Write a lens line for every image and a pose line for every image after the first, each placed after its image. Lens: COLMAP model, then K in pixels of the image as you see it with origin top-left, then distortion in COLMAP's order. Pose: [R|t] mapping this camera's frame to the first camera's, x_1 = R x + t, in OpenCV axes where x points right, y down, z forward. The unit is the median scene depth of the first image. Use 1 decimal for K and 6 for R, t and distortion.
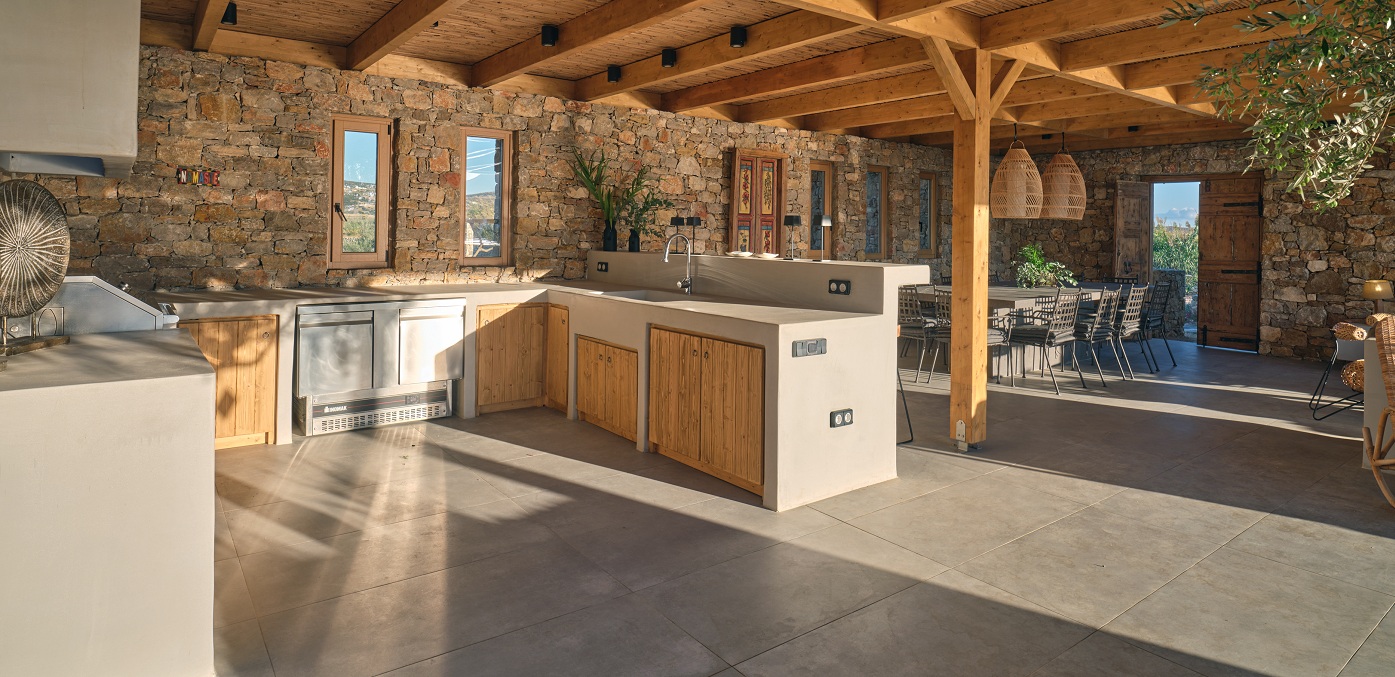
lens RADIAL K [[760.7, 0, 673.2], [0, 760.7, 221.2], [0, 0, 1]] dist [-0.013239, -0.001034]
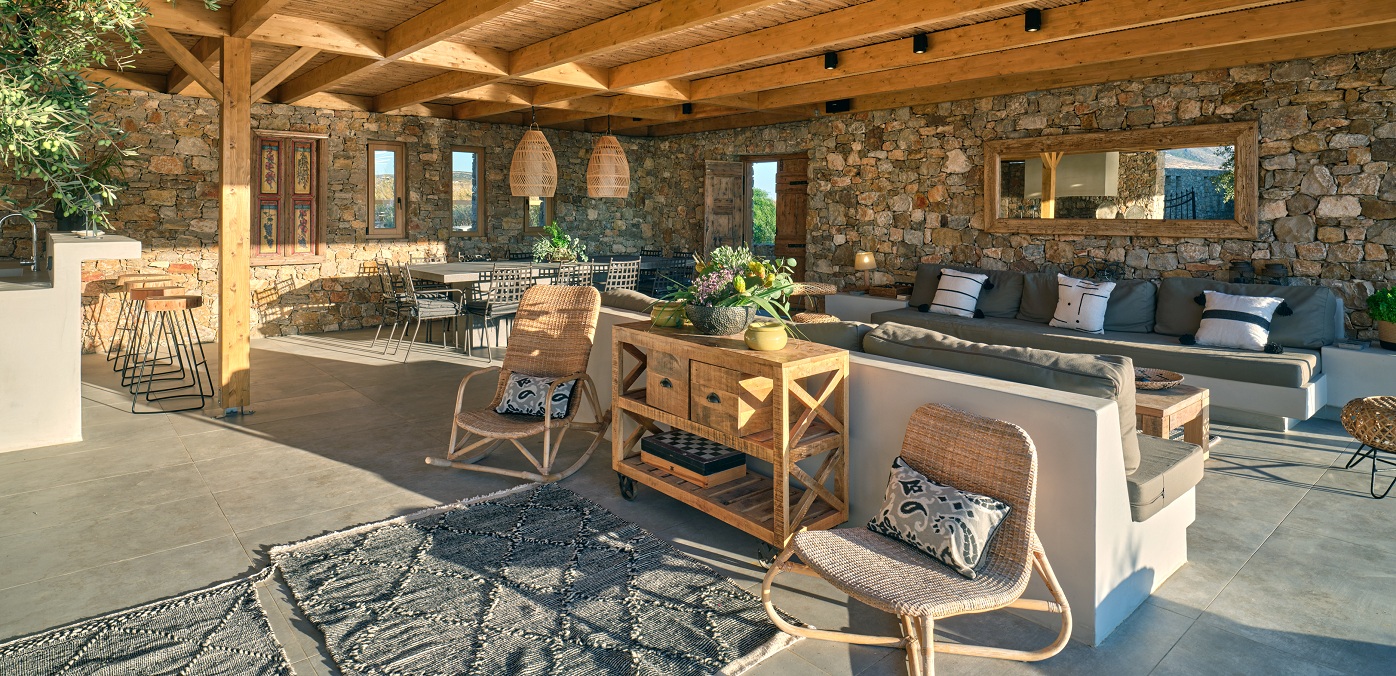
lens RADIAL K [[761.3, 0, 673.7], [0, 761.3, 220.6], [0, 0, 1]] dist [-0.013239, -0.001034]
pose [[0.995842, -0.007017, 0.090832, 0.517406], [0.004659, 0.999647, 0.026152, 0.002549], [-0.090983, -0.025620, 0.995523, -0.061168]]
